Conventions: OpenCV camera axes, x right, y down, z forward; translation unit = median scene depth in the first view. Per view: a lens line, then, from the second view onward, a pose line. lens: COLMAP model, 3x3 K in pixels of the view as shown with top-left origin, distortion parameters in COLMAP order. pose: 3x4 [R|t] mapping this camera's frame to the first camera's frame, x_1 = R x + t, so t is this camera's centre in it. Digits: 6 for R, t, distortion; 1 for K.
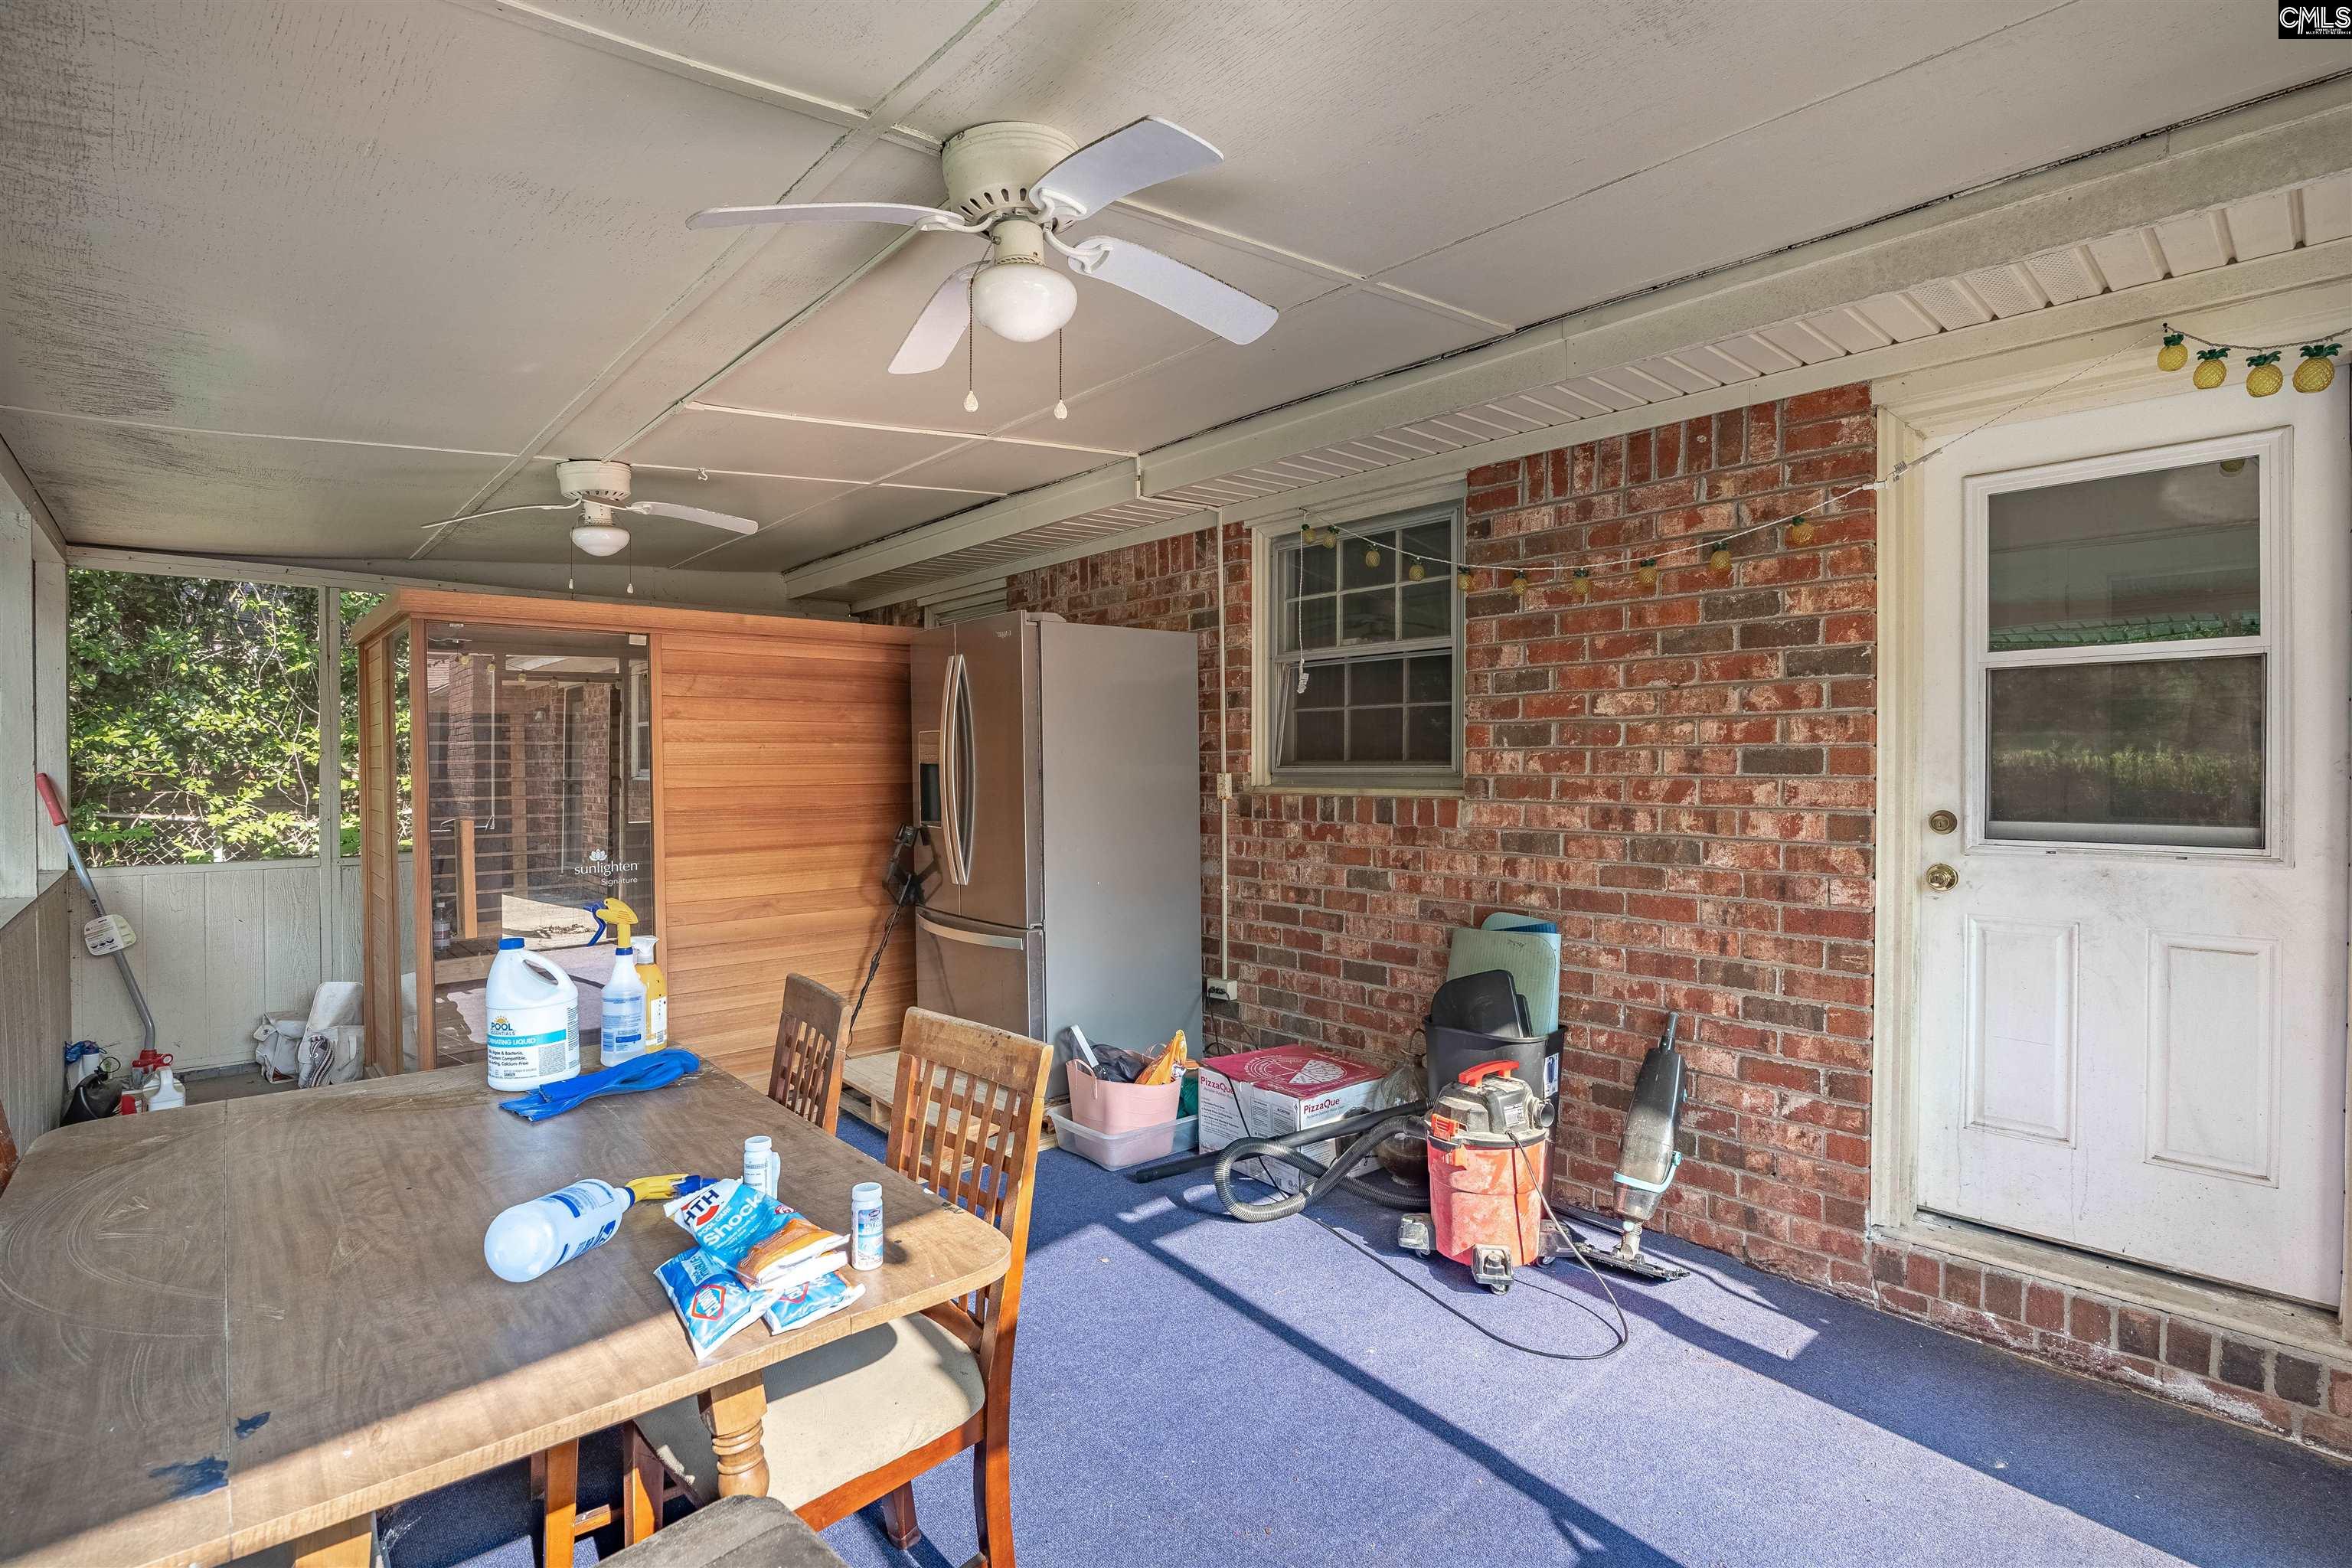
lens RADIAL K [[1096.9, 0, 1180.1], [0, 1096.9, 776.7], [0, 0, 1]] dist [-0.026488, 0.002963]
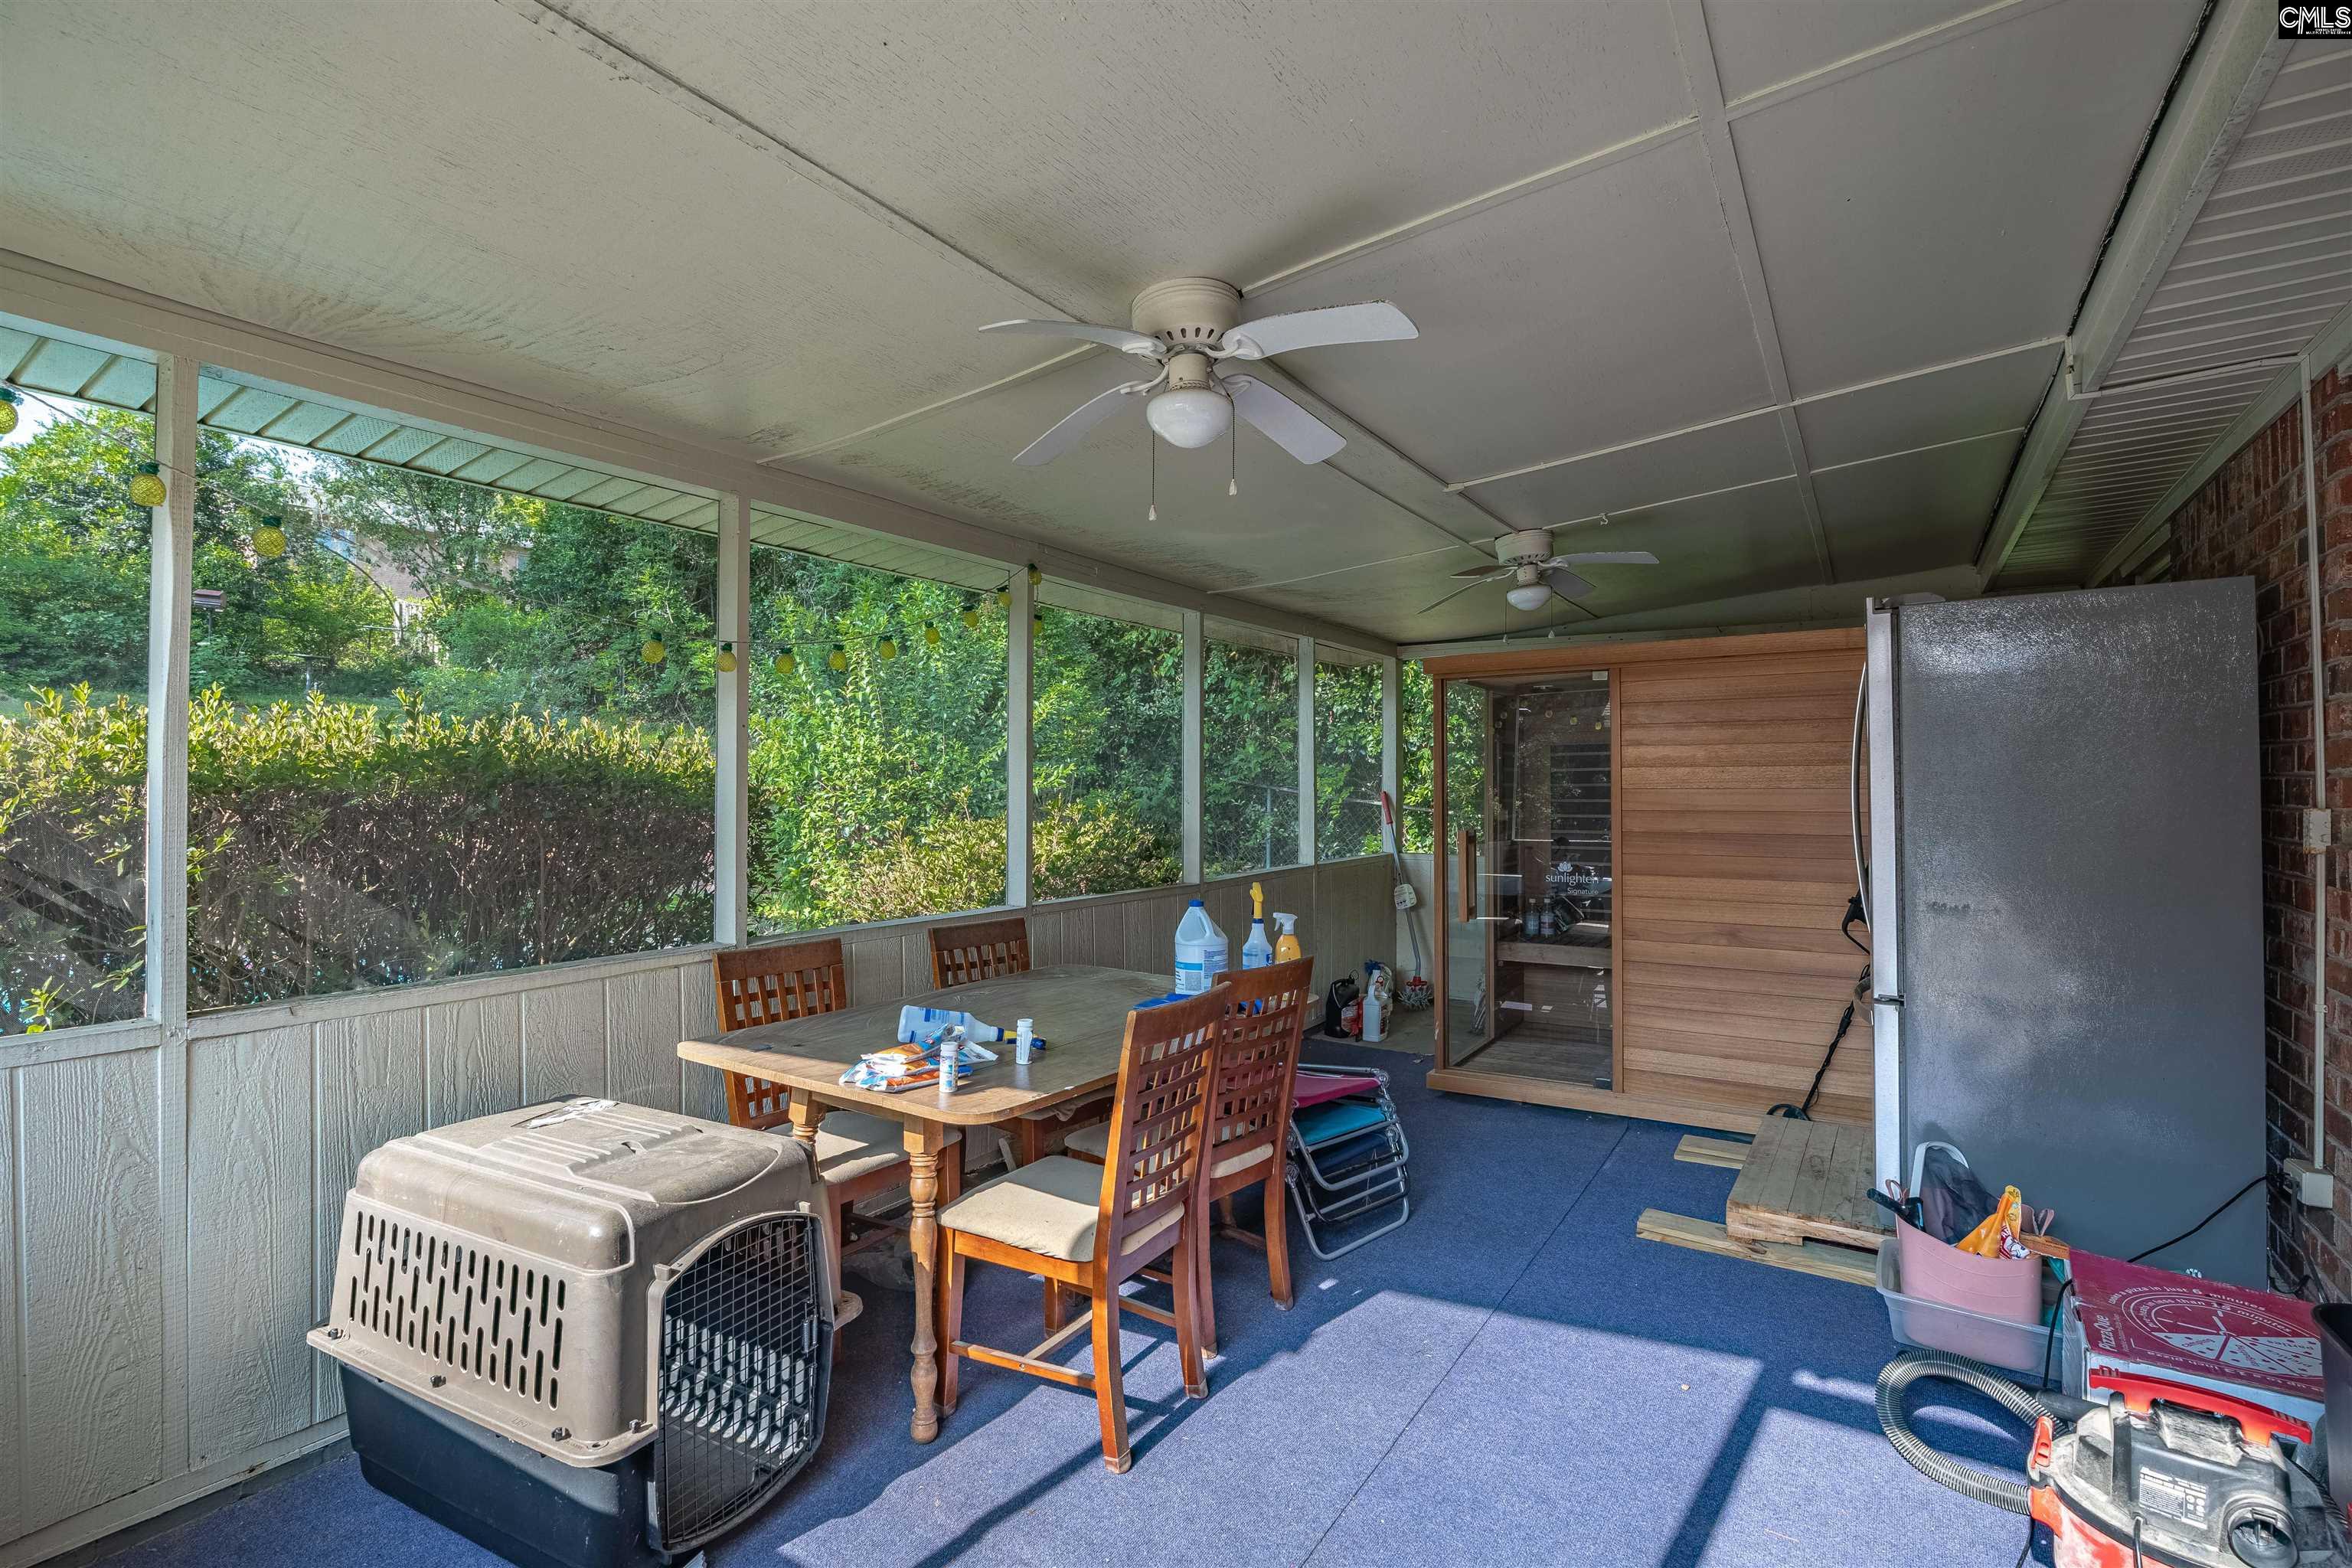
lens RADIAL K [[1096.9, 0, 1180.1], [0, 1096.9, 776.7], [0, 0, 1]] dist [-0.026488, 0.002963]
pose [[0.258291, -0.002920, -0.966063, 0.514965], [-0.014979, 0.999863, -0.007027, -0.009377], [0.965951, 0.016286, 0.258212, 0.331437]]
